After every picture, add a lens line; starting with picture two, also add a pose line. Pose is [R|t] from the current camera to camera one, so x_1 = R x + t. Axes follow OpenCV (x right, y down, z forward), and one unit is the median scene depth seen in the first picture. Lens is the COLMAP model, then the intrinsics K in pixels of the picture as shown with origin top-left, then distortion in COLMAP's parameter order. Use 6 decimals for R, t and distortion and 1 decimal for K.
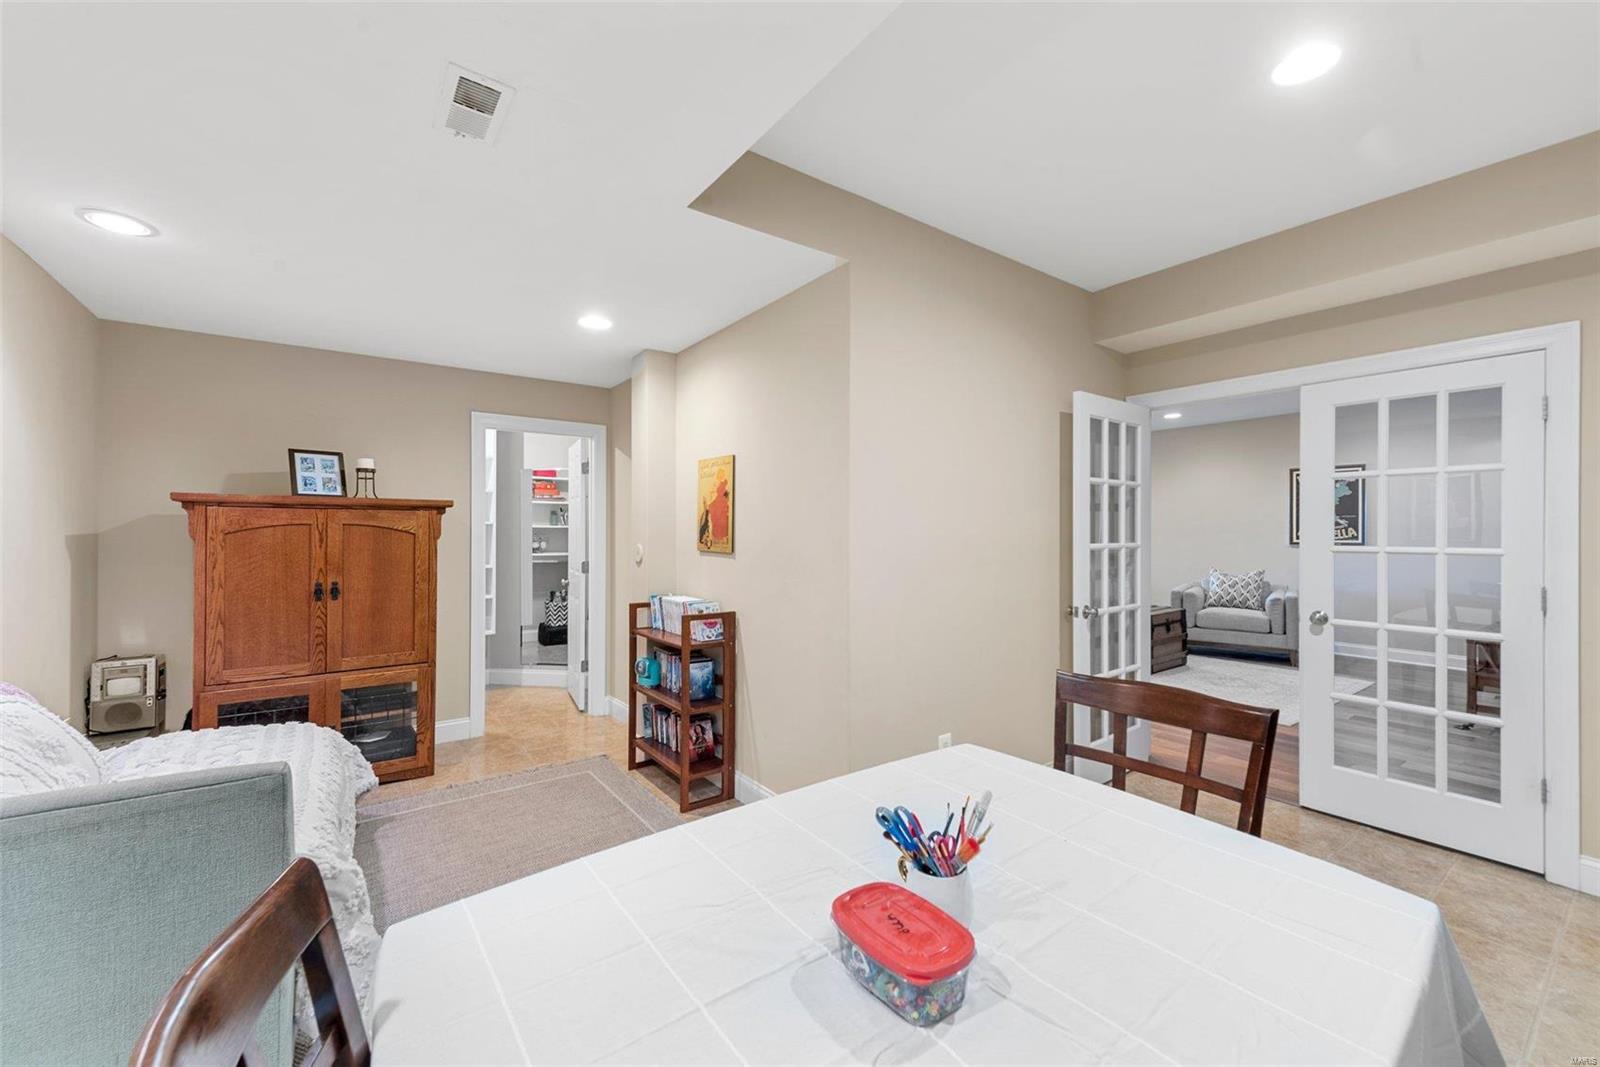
lens RADIAL K [[637.6, 0, 802.9], [0, 637.6, 531.2], [0, 0, 1]] dist [0.015371, -0.000434]
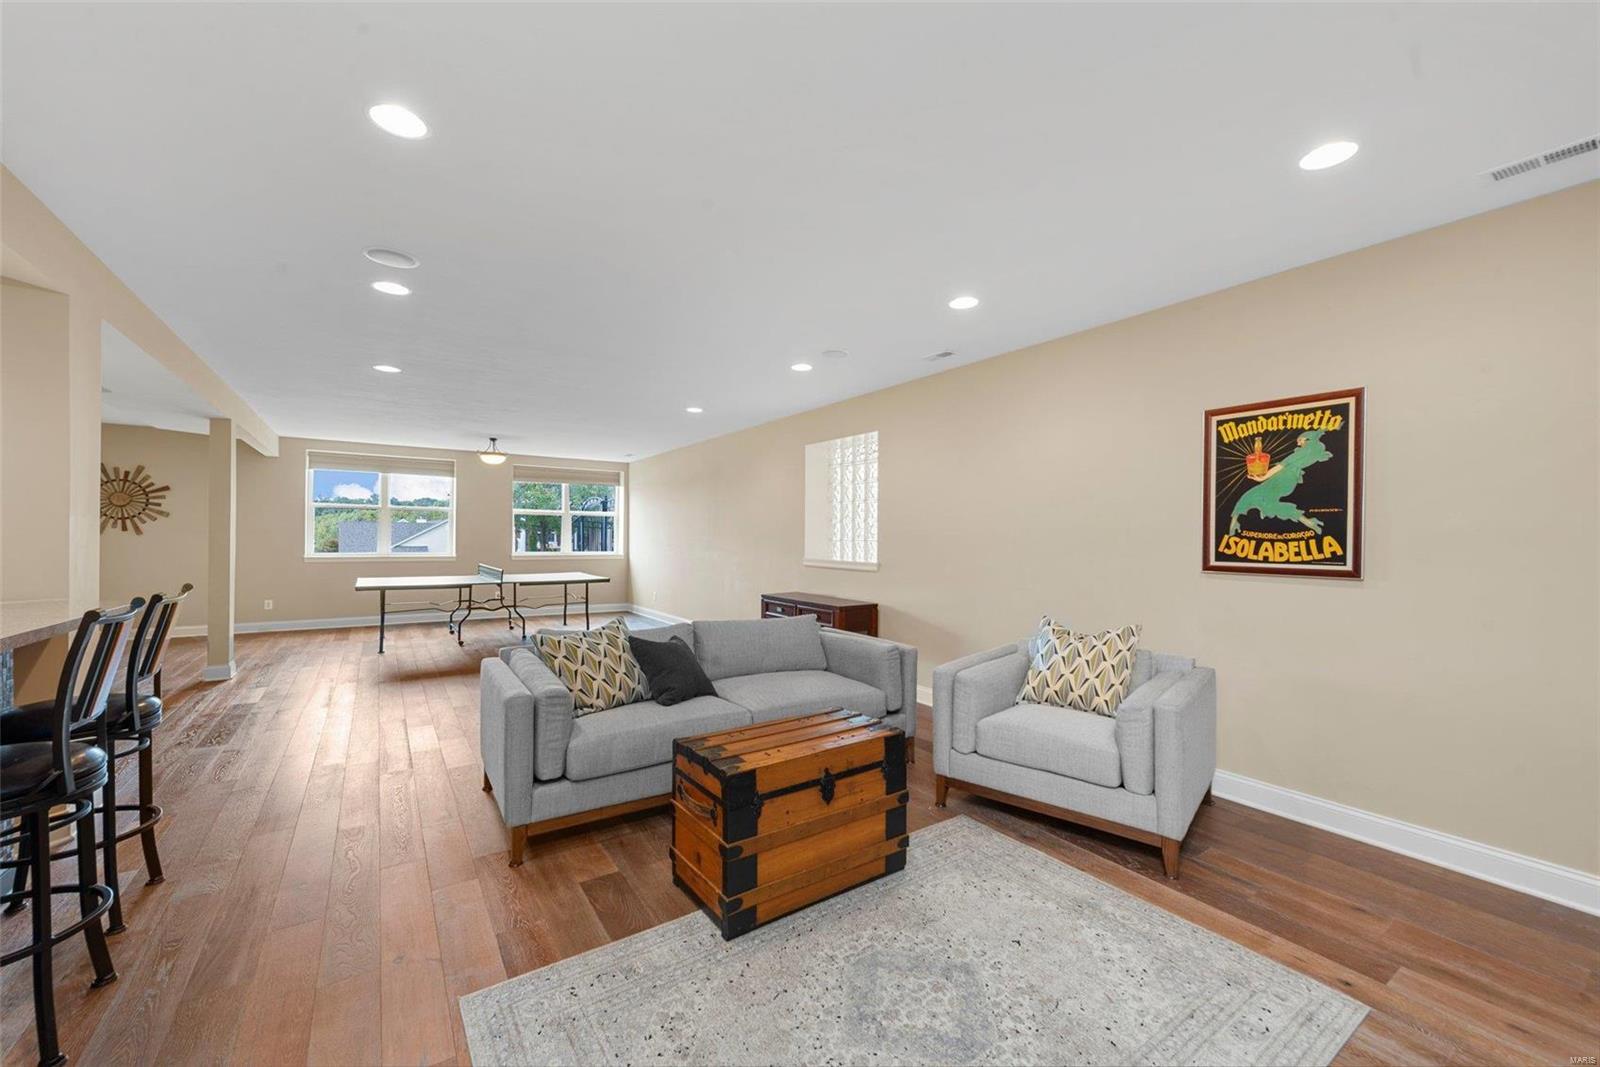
lens RADIAL K [[637.6, 0, 799.3], [0, 637.6, 534.6], [0, 0, 1]] dist [0.015371, -0.000434]
pose [[0.999144, 0.005637, -0.040983, 0.507744], [-0.005449, 0.999974, 0.004696, -0.006598], [0.041009, -0.004469, 0.999149, 0.547226]]
